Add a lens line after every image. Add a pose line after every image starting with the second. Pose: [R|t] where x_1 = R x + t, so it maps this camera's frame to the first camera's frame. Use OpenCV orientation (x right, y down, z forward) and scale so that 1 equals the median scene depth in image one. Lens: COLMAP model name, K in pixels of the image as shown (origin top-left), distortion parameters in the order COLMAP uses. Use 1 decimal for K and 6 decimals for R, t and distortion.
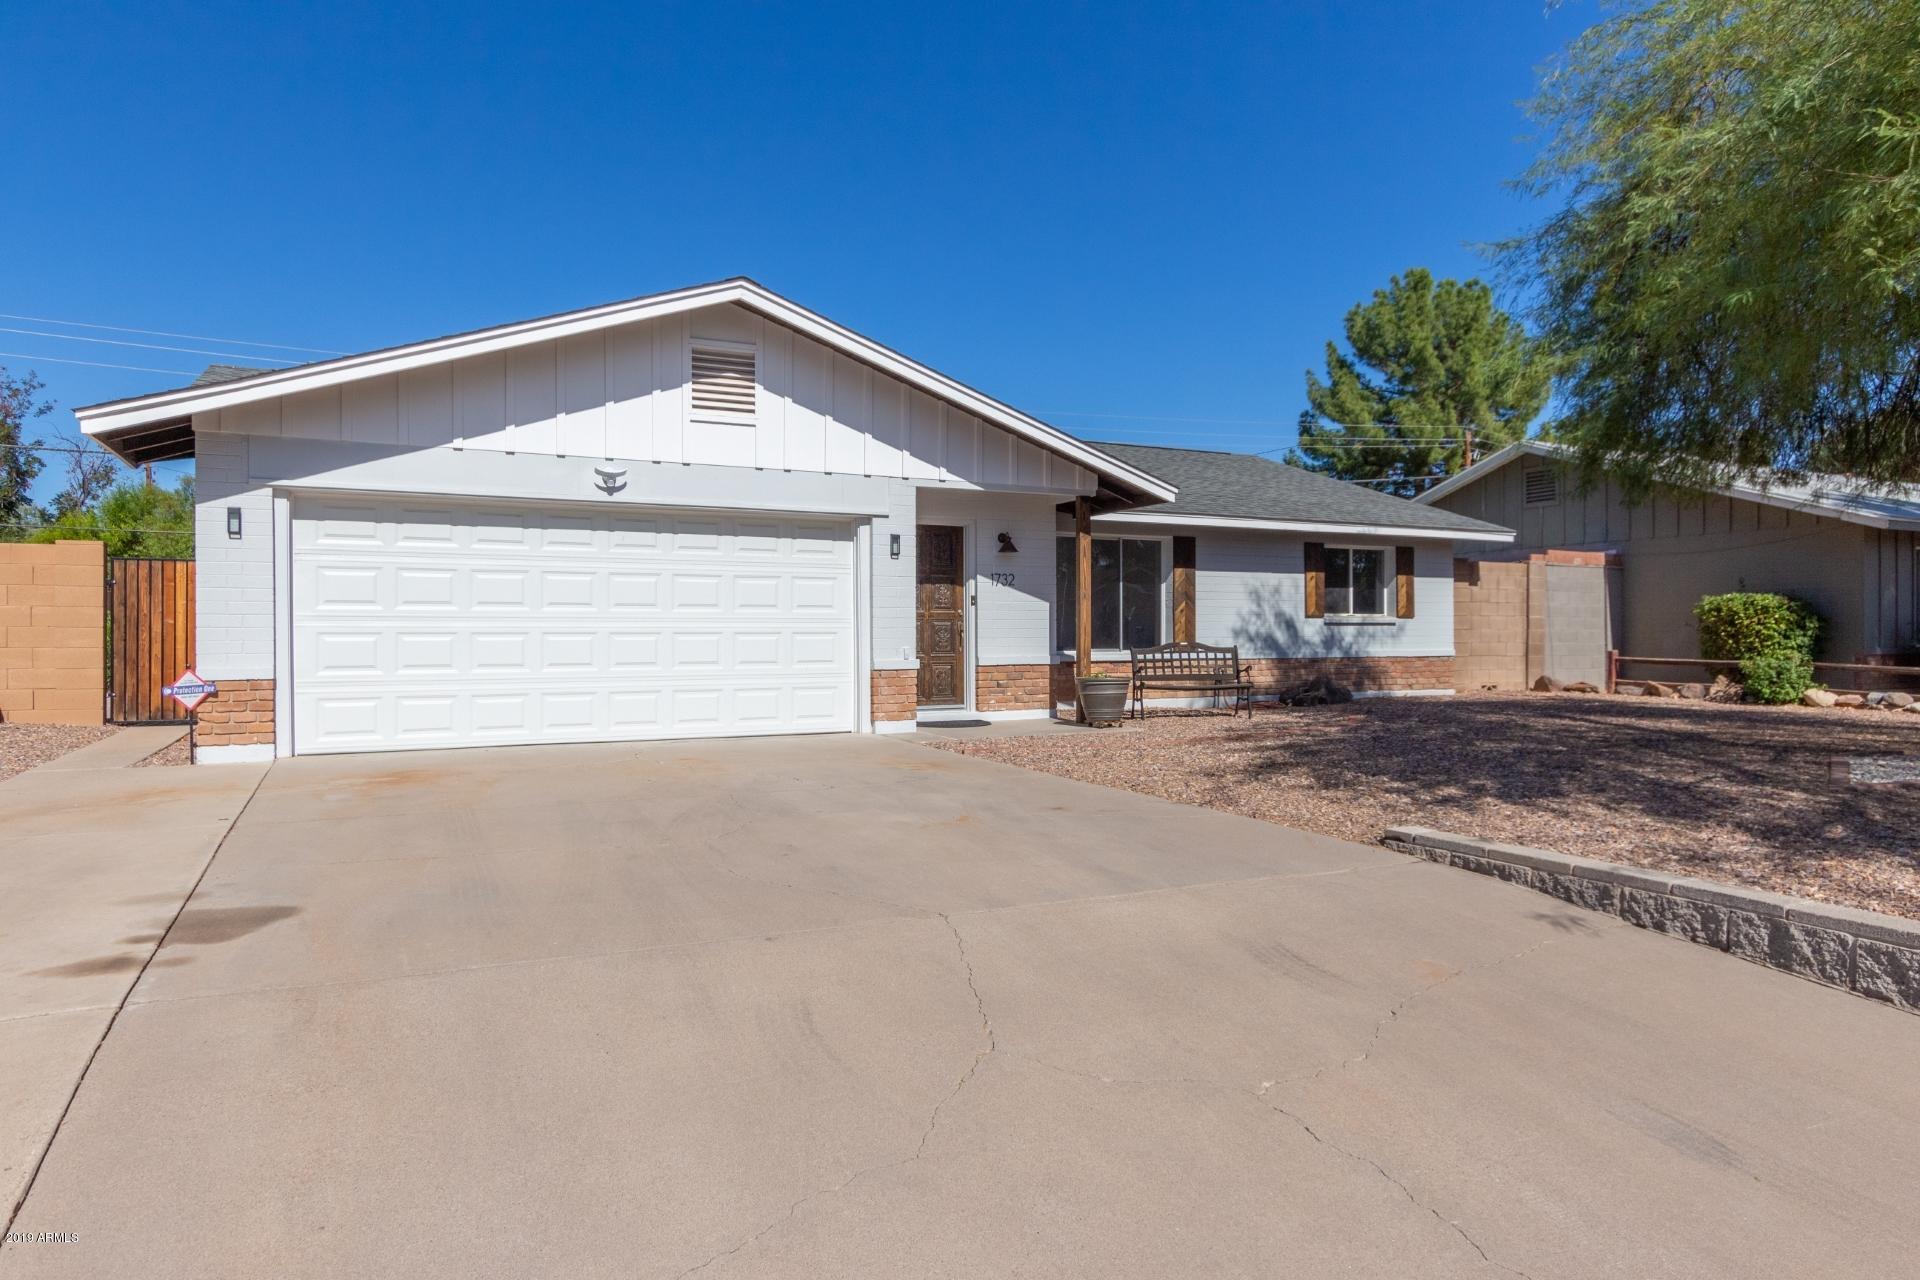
lens RADIAL K [[1174.2, 0, 967.5], [0, 1174.2, 636.5], [0, 0, 1]] dist [-0.005692, -0.000541]
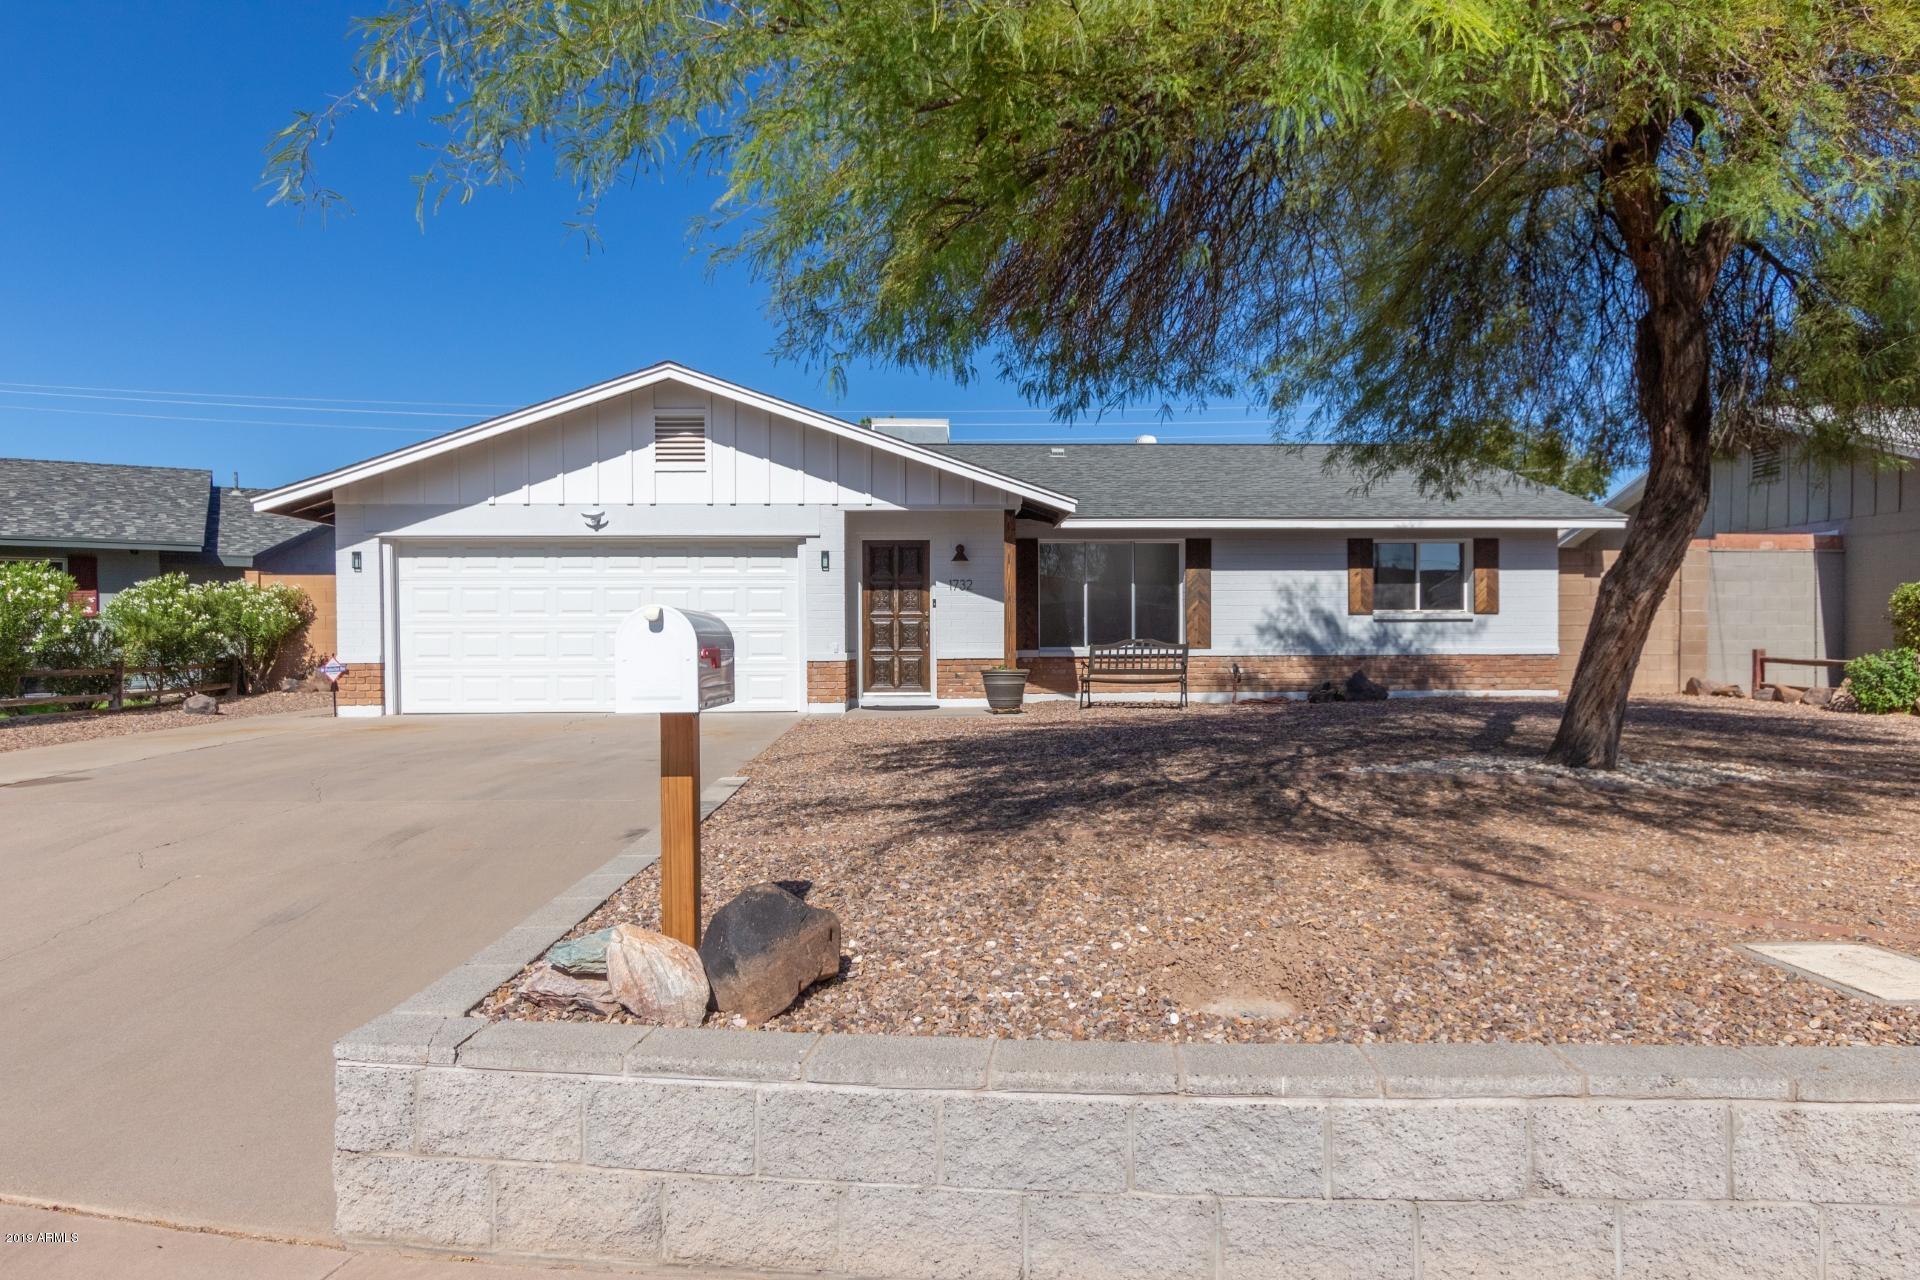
lens RADIAL K [[1174.2, 0, 964.4], [0, 1174.2, 651.9], [0, 0, 1]] dist [-0.005692, -0.000541]
pose [[0.907370, 0.005446, -0.420298, 0.434752], [0.001469, 0.999869, 0.016129, -0.000868], [0.420331, -0.015252, 0.907243, -0.038468]]
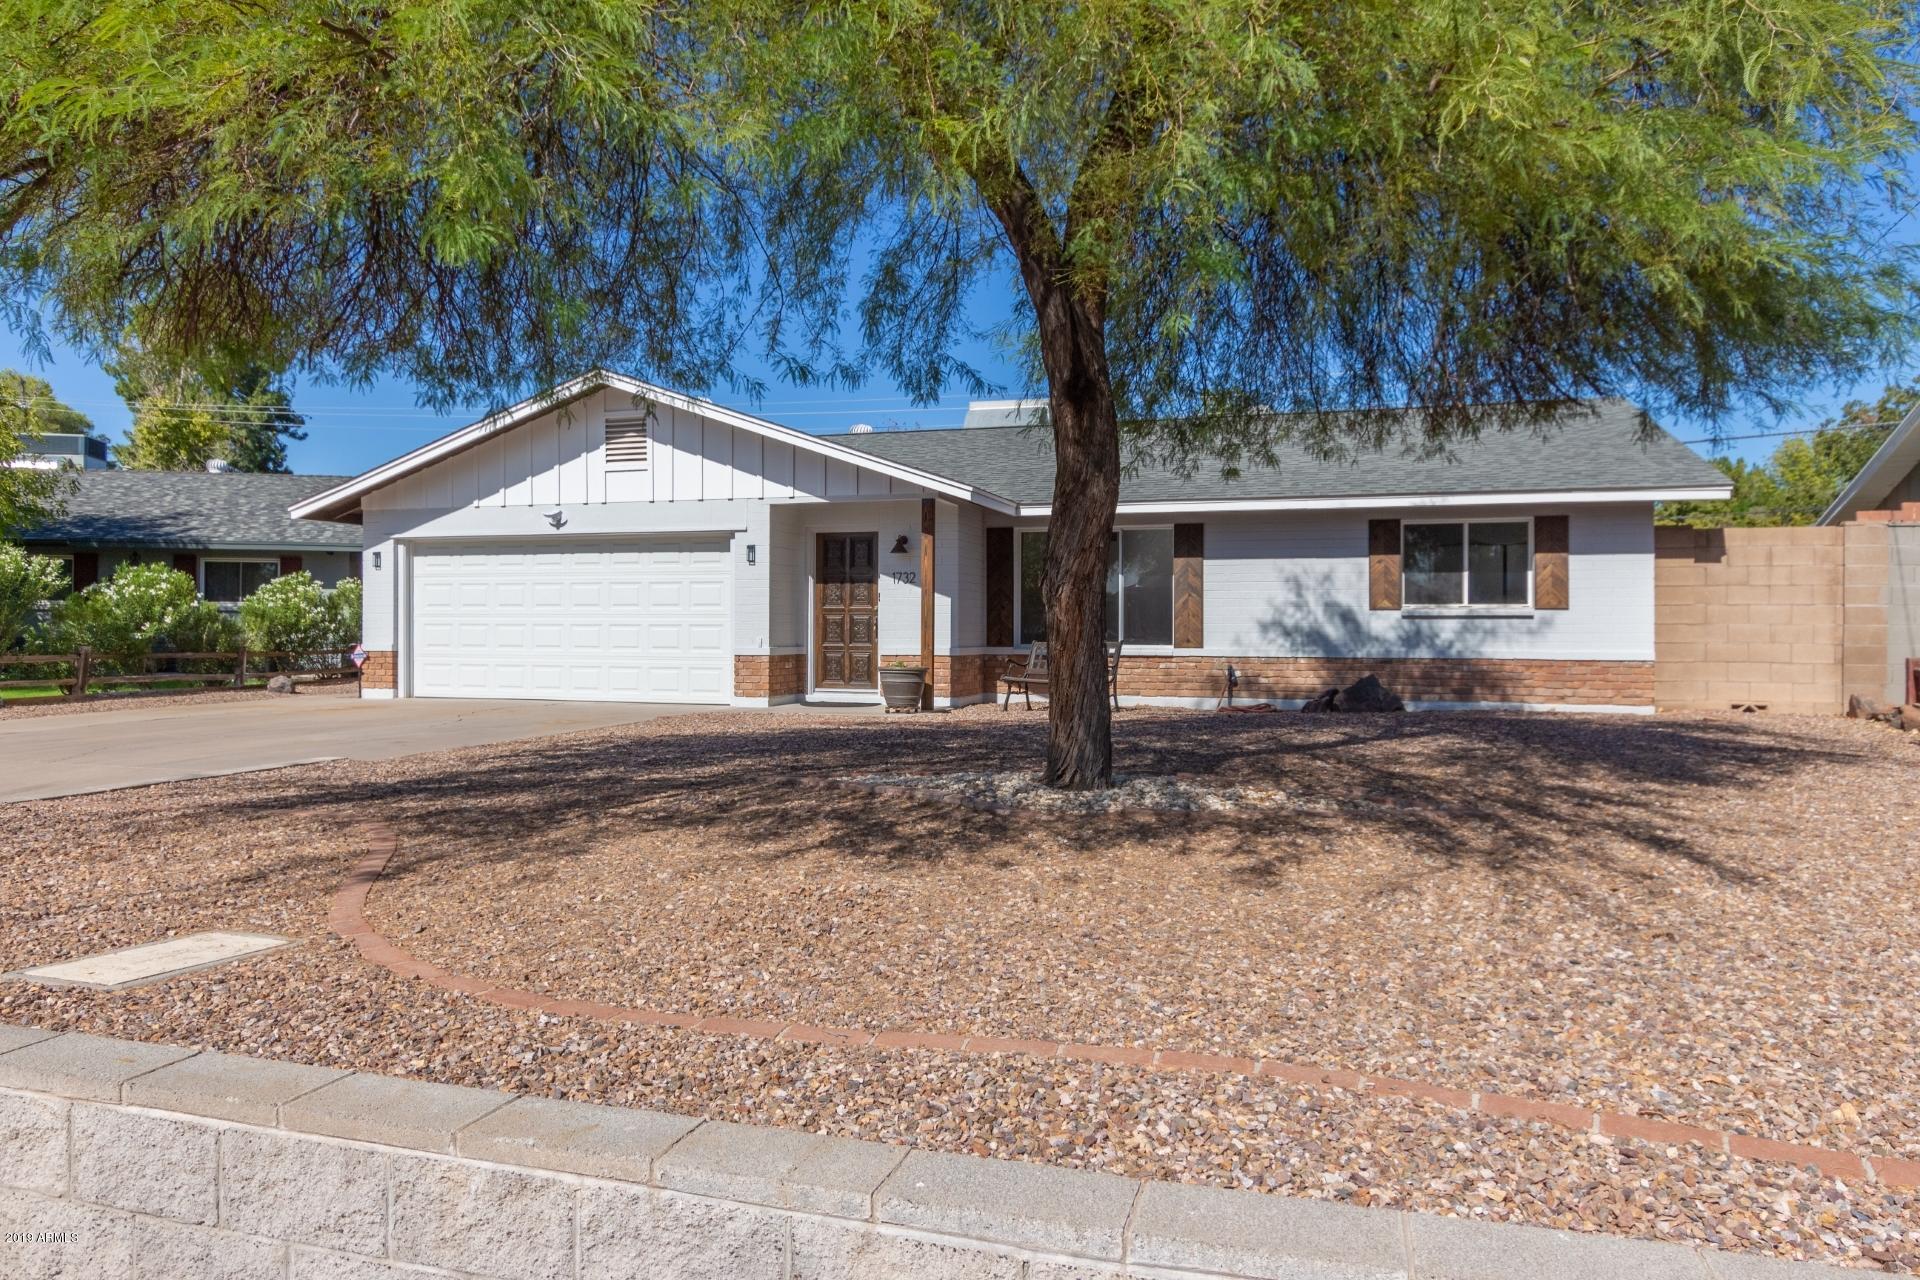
lens RADIAL K [[1276.9, 0, 956.8], [0, 1276.9, 625.2], [0, 0, 1]] dist [-0.004280, -0.001342]
pose [[0.708209, 0.003750, -0.705993, 0.765798], [-0.005620, 0.999984, -0.000325, -0.002978], [0.705980, 0.004198, 0.708219, 0.154647]]
